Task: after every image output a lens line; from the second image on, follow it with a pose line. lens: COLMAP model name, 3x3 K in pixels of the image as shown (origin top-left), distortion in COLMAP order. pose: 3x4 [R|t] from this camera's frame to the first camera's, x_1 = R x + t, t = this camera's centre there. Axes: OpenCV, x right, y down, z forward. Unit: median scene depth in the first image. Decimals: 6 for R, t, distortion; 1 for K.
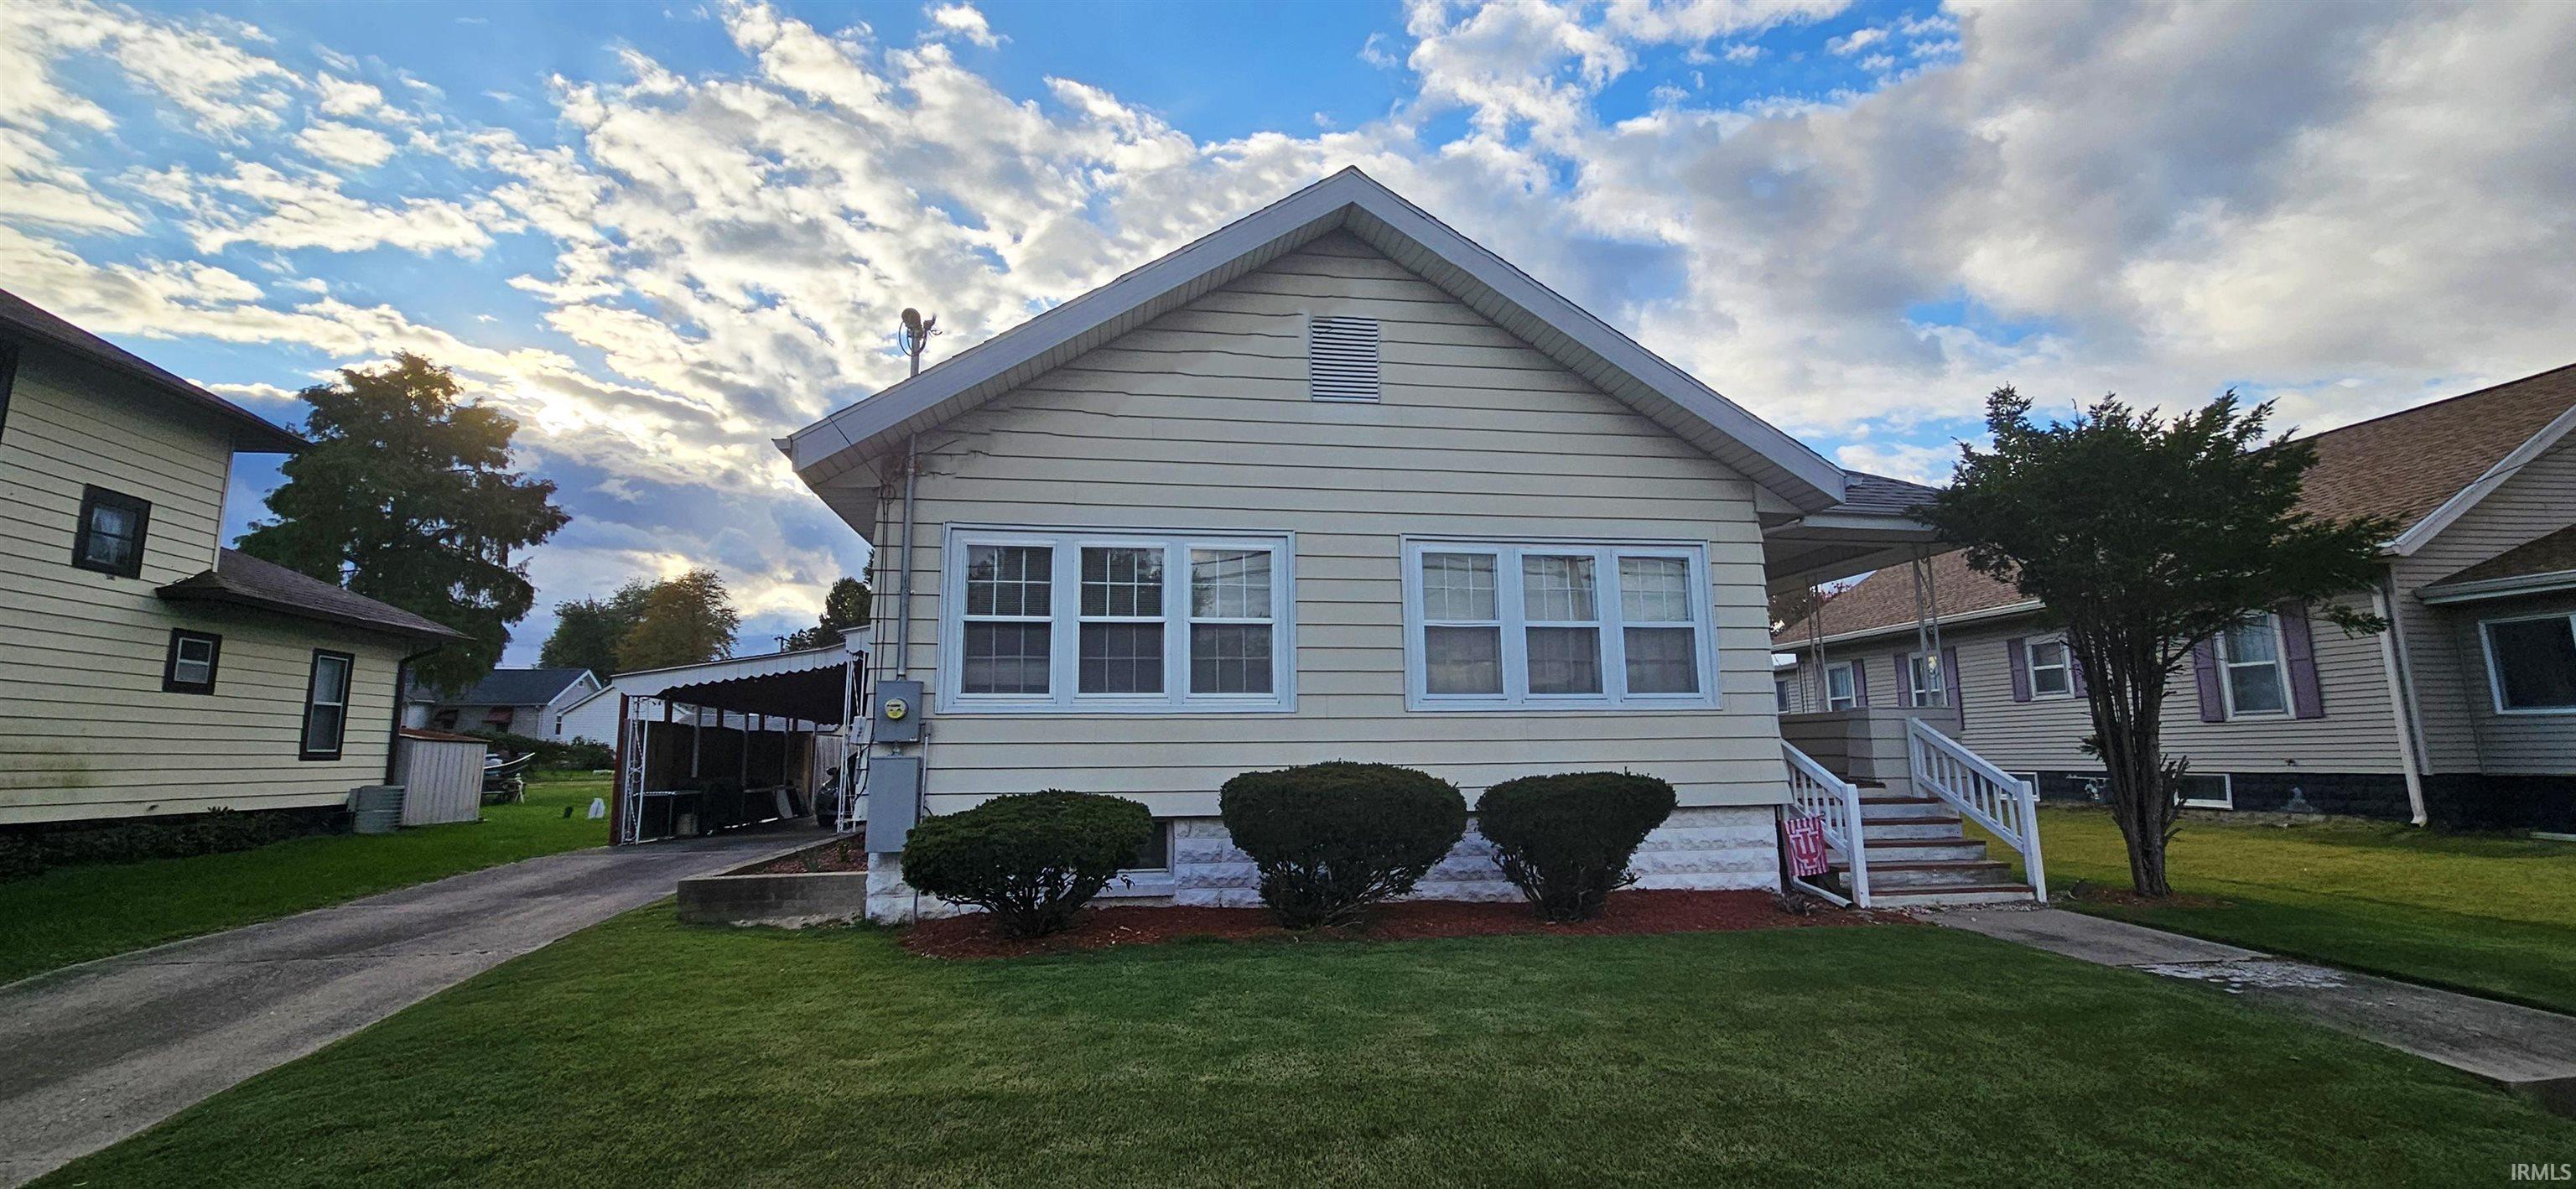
lens RADIAL K [[1028.3, 0, 1237.8], [0, 1028.3, 600.7], [0, 0, 1]] dist [0.002624, -0.002146]
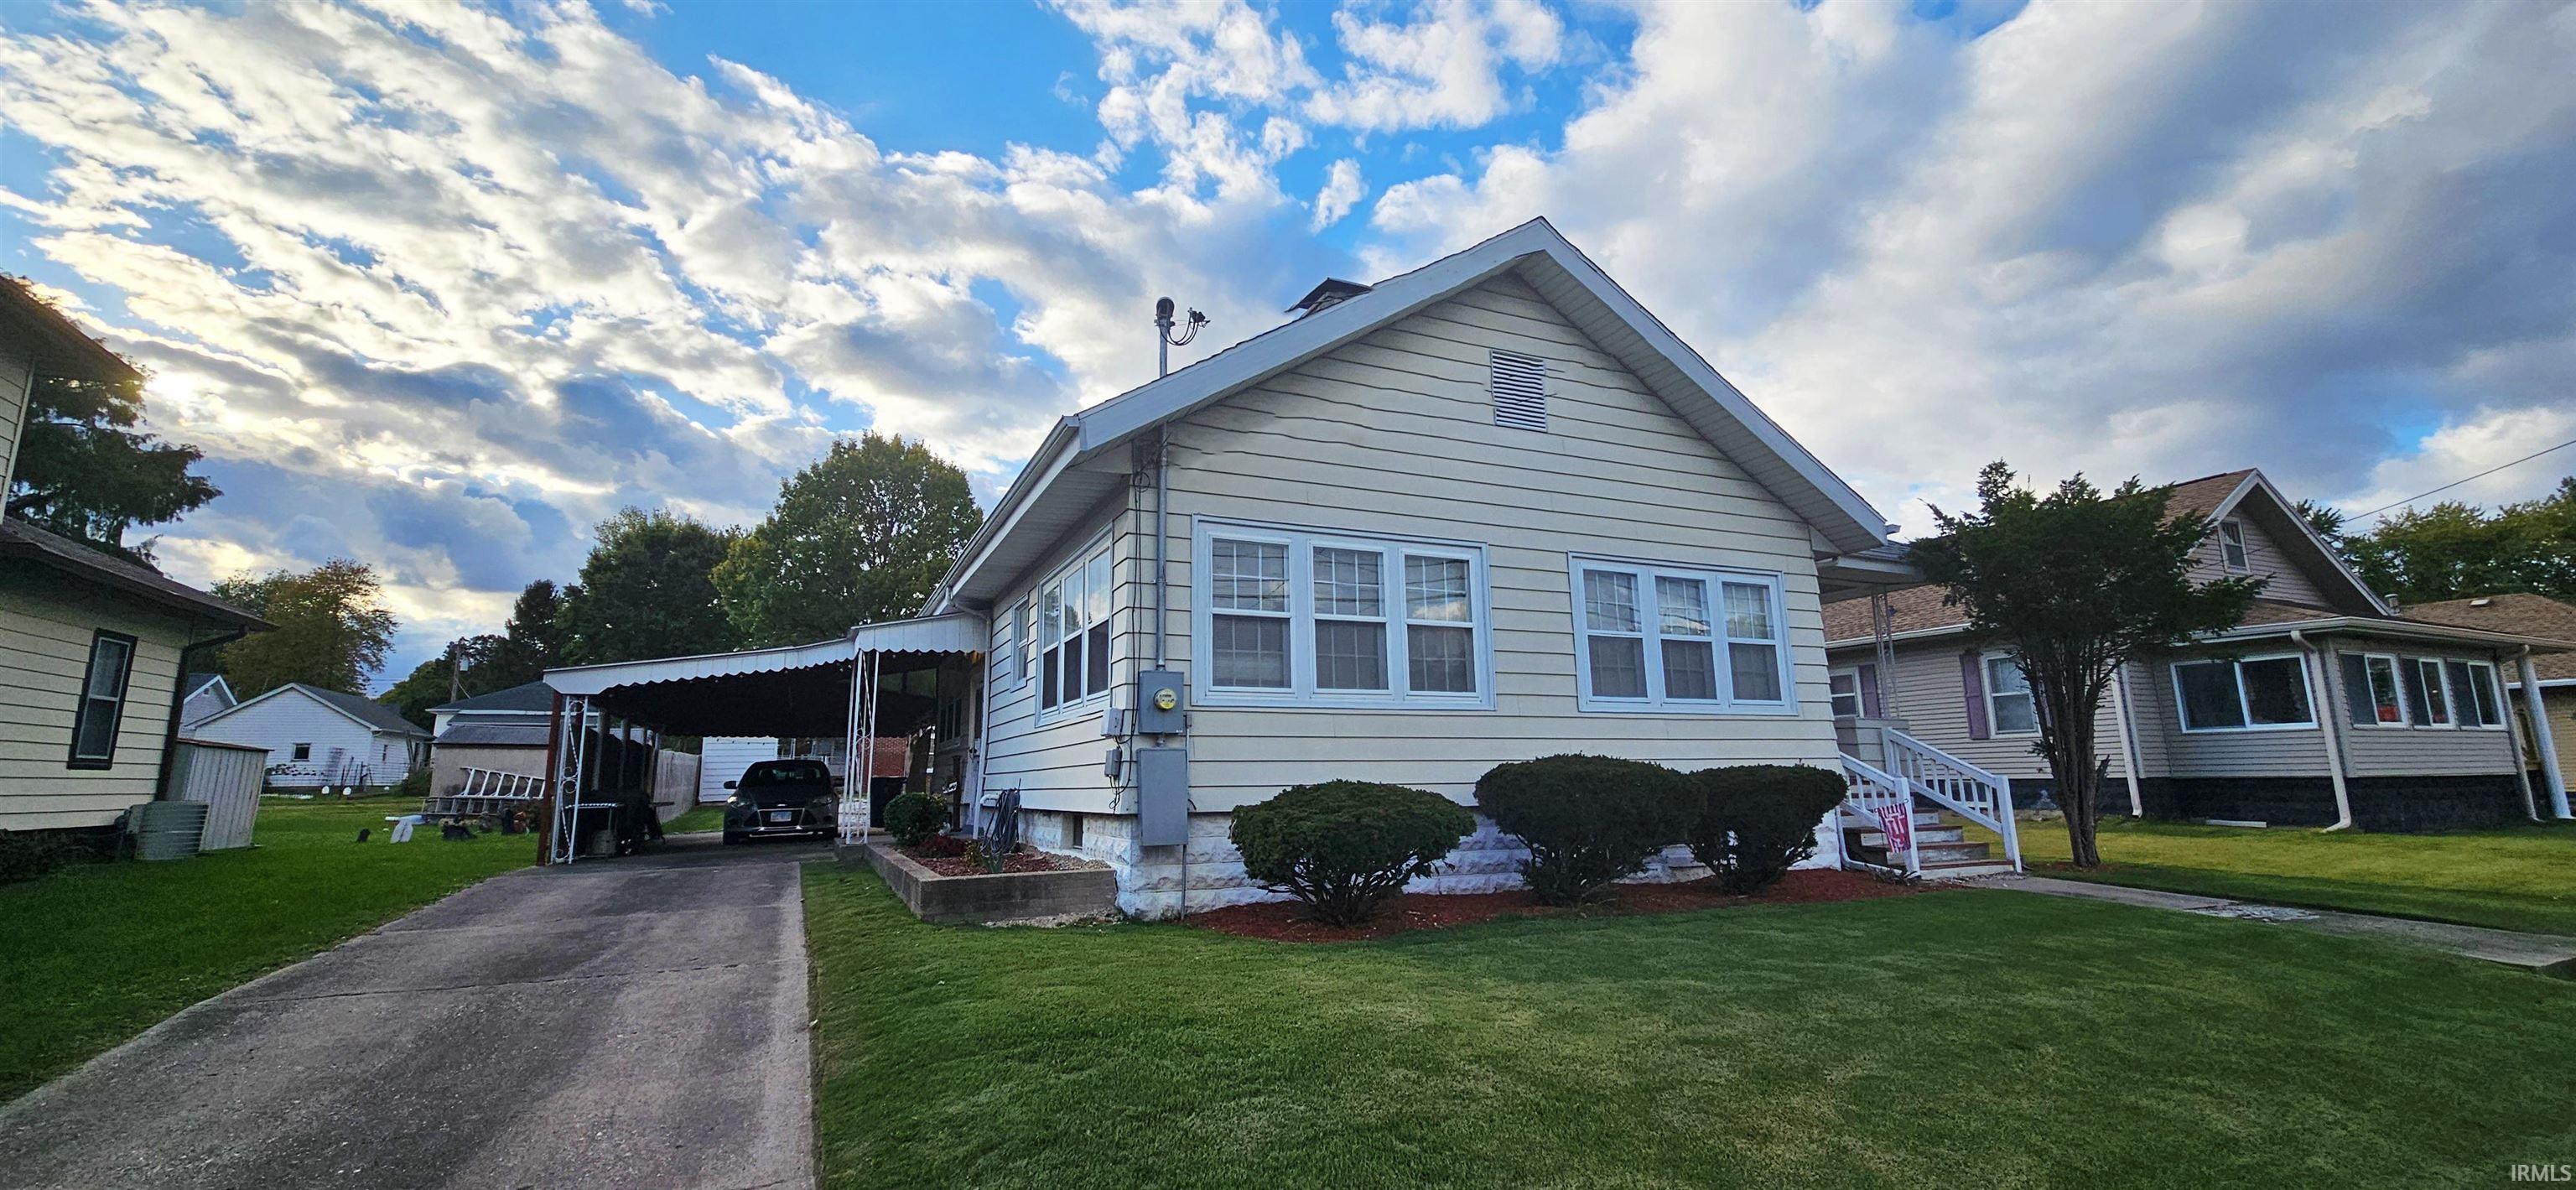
lens RADIAL K [[1028.4, 0, 1172.5], [0, 1028.4, 608.7], [0, 0, 1]] dist [0.002624, -0.002146]
pose [[0.966733, 0.040781, 0.252516, -0.392019], [-0.035605, 0.999052, -0.025033, 0.029113], [-0.253297, 0.015209, 0.967269, 0.031272]]
